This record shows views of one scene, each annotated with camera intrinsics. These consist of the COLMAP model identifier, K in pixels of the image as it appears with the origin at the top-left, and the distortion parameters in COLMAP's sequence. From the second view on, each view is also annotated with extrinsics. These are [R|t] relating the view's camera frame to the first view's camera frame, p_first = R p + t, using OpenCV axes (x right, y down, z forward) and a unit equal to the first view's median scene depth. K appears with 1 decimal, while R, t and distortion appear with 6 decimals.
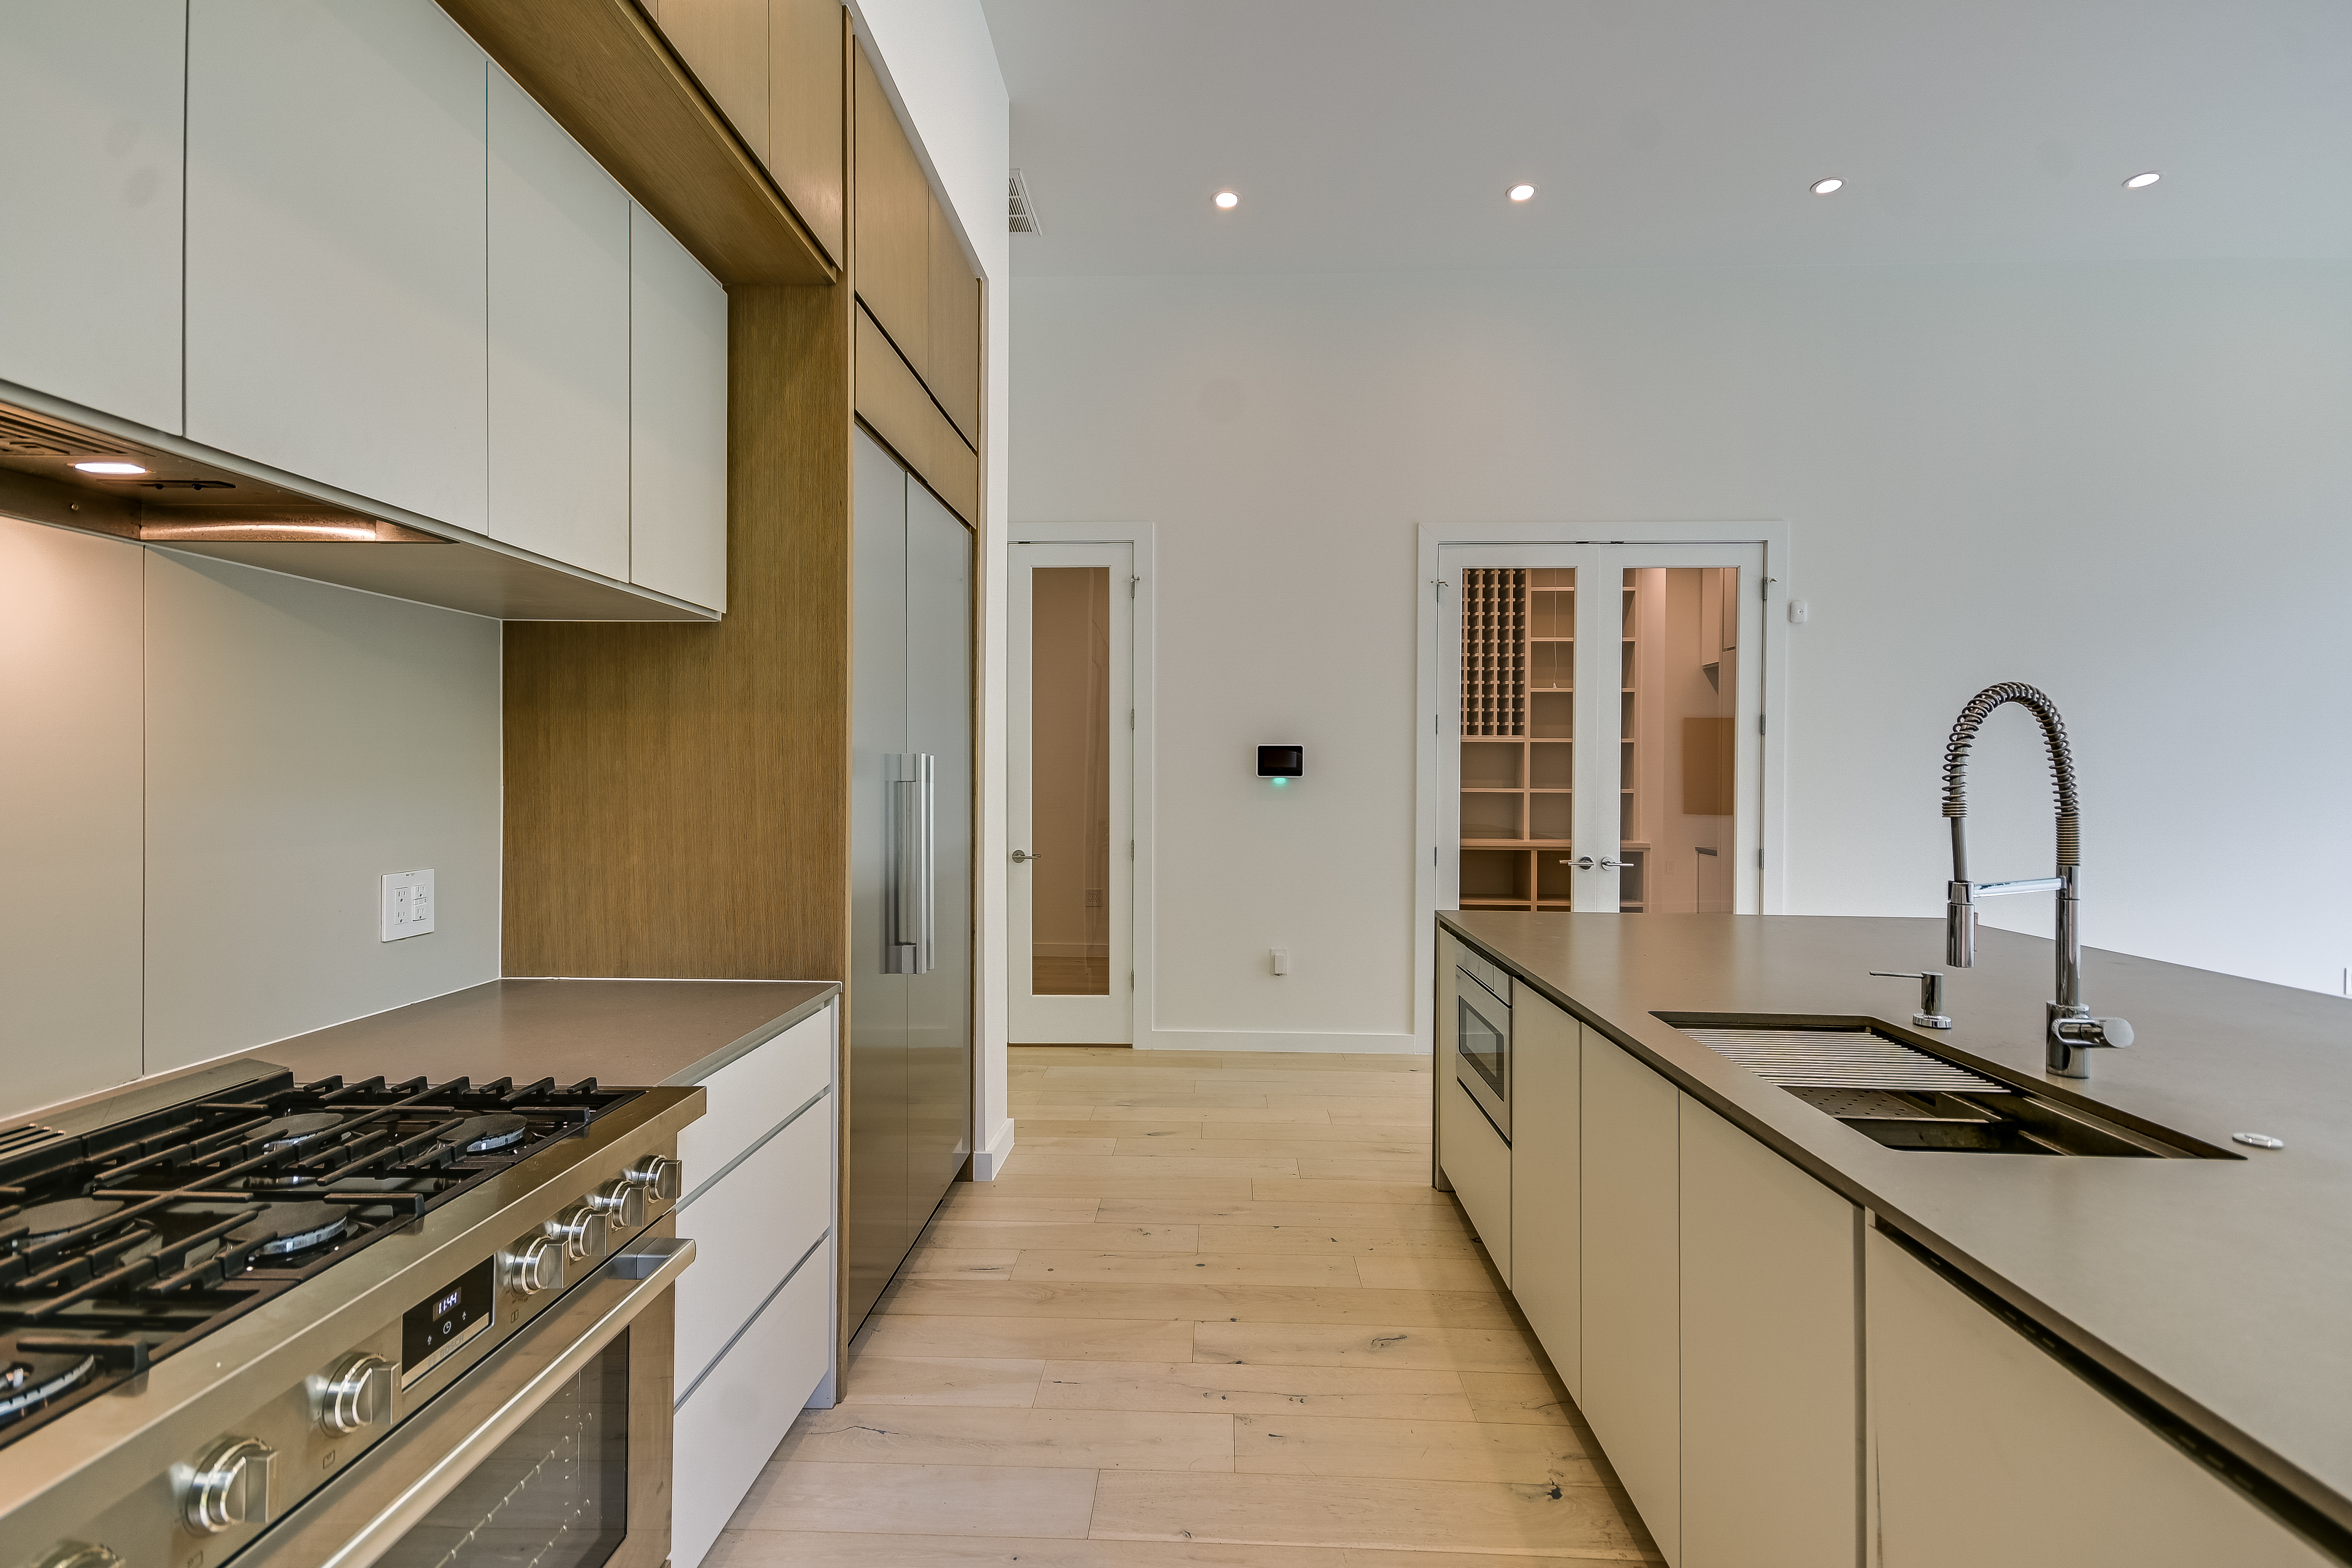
lens RADIAL K [[1081.3, 0, 1176.0], [0, 1081.3, 784.0], [0, 0, 1]] dist [0.000192, 0.000116]
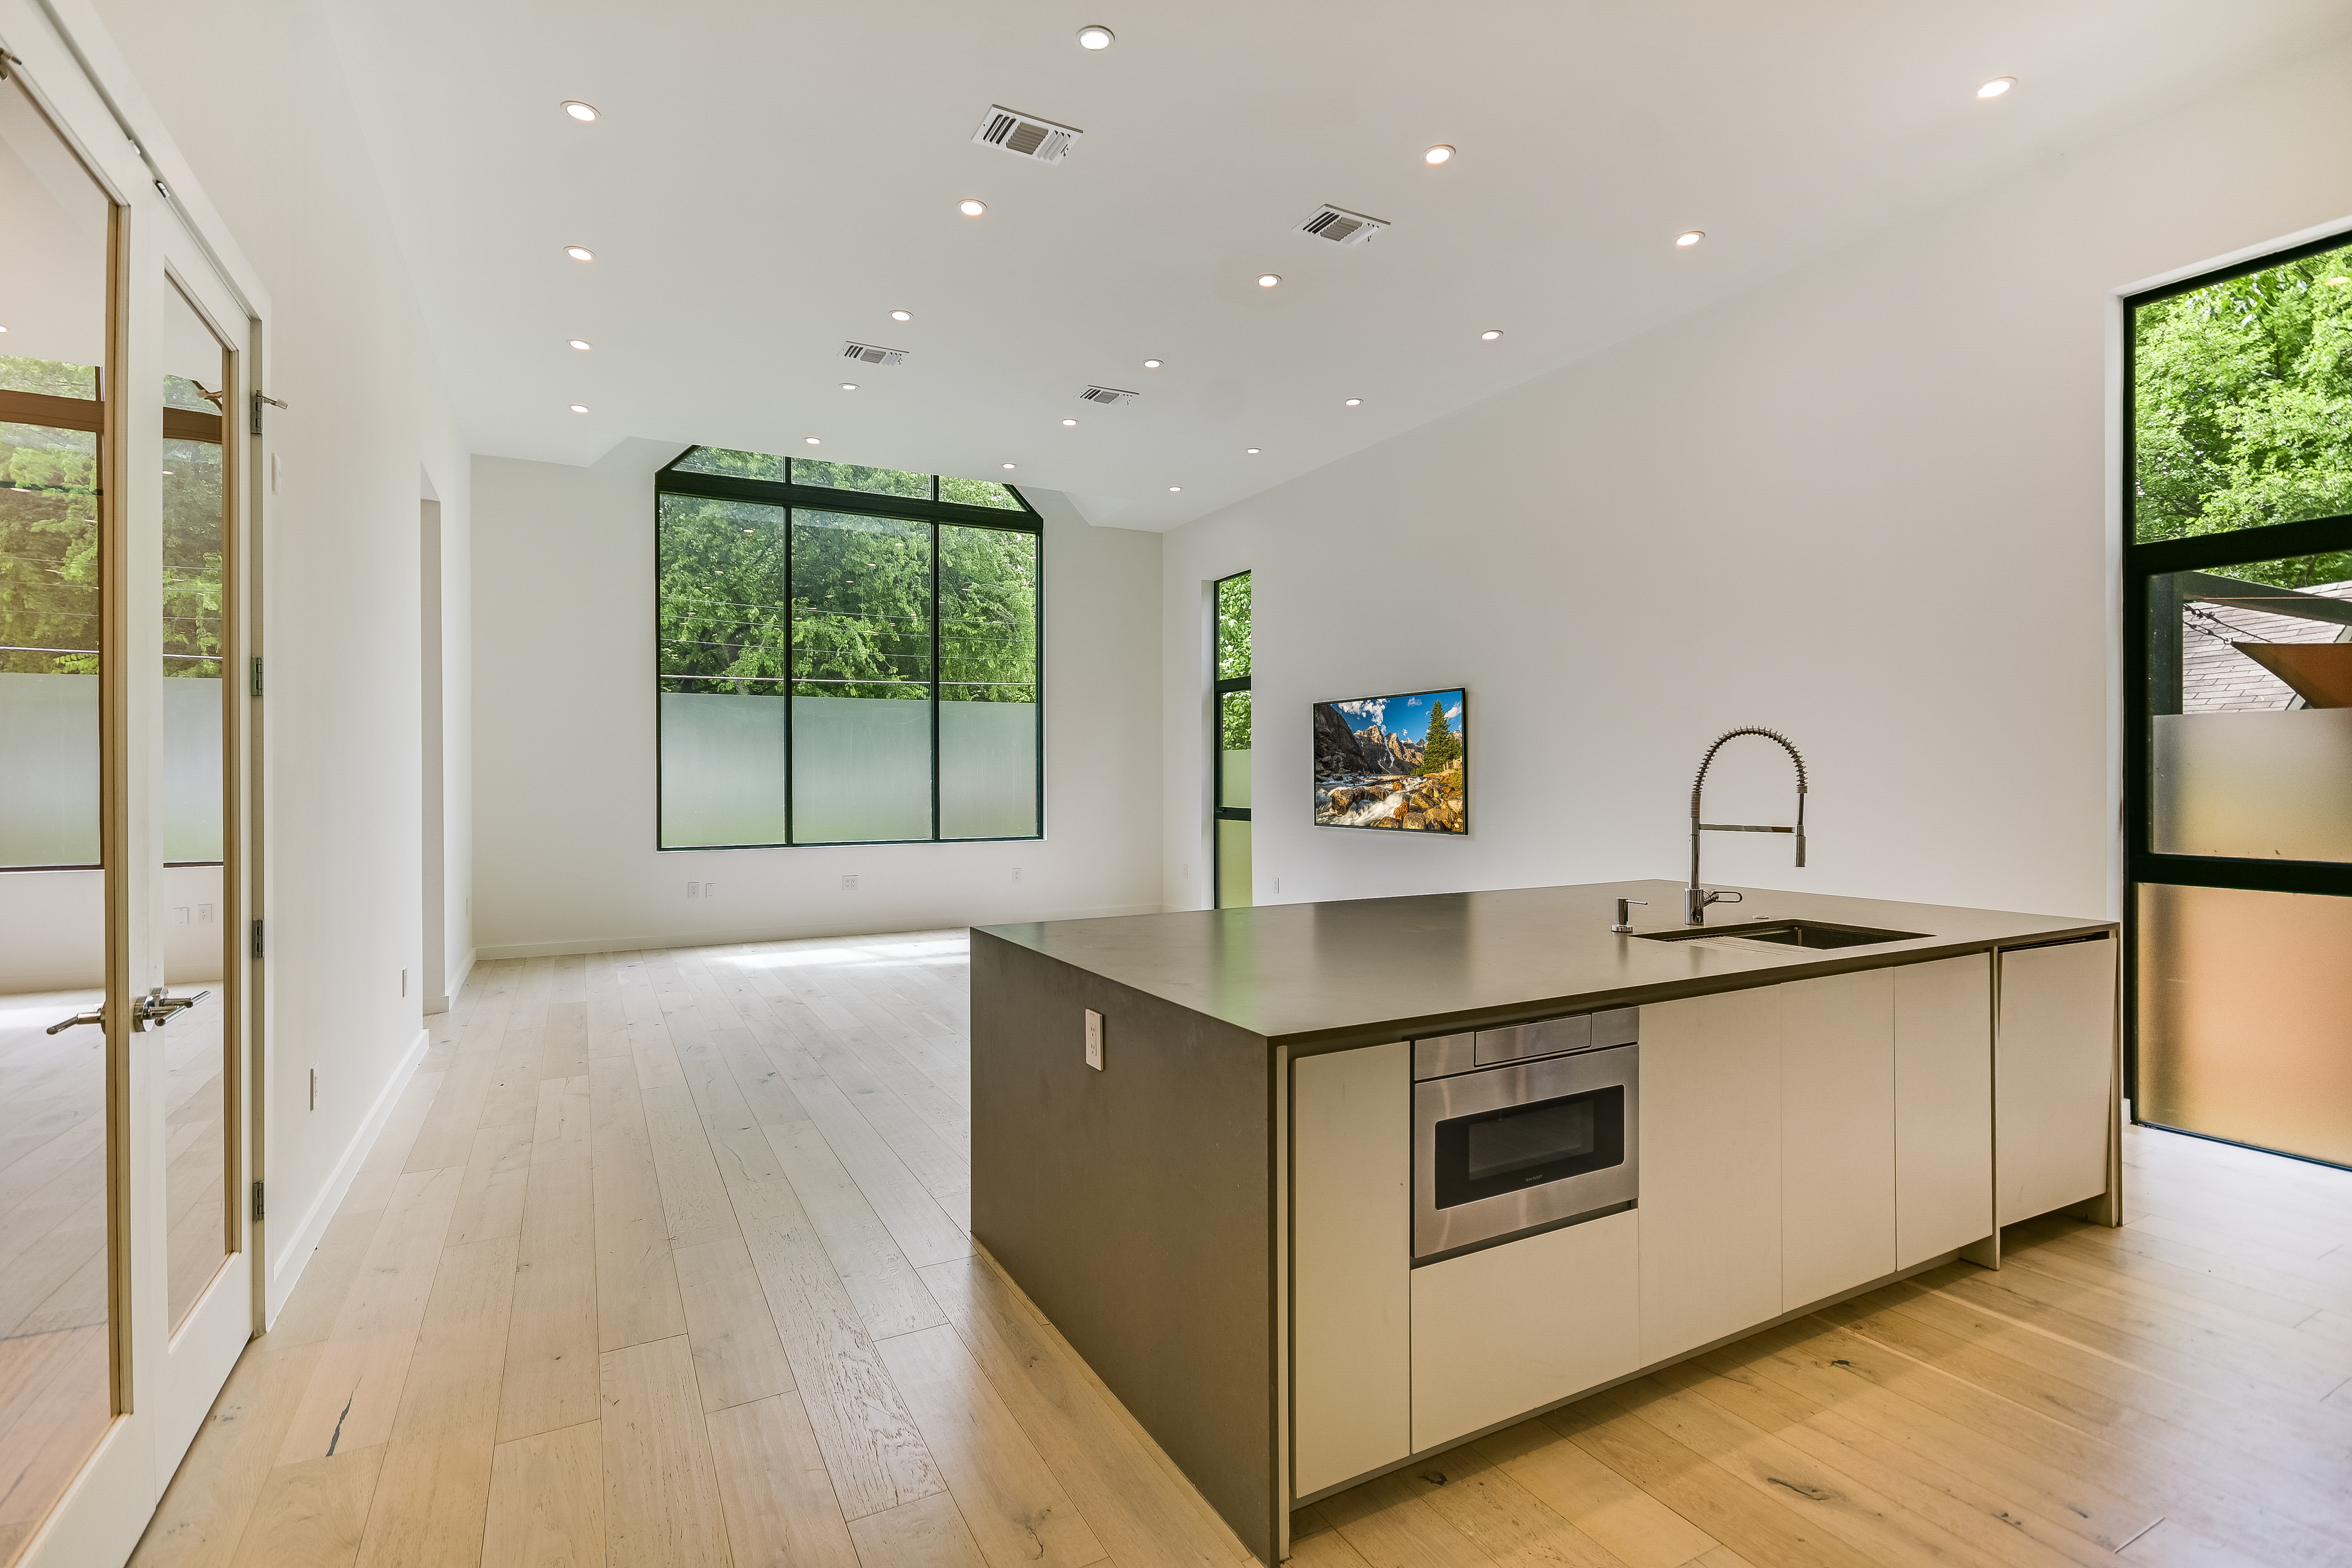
lens RADIAL K [[1113.9, 0, 1177.2], [0, 1113.9, 772.9], [0, 0, 1]] dist [0.014238, -0.001101]
pose [[-0.517809, -0.005142, 0.855481, -0.173994], [0.009134, 0.999892, 0.011538, -0.020710], [-0.855447, 0.013788, -0.517706, 1.139528]]
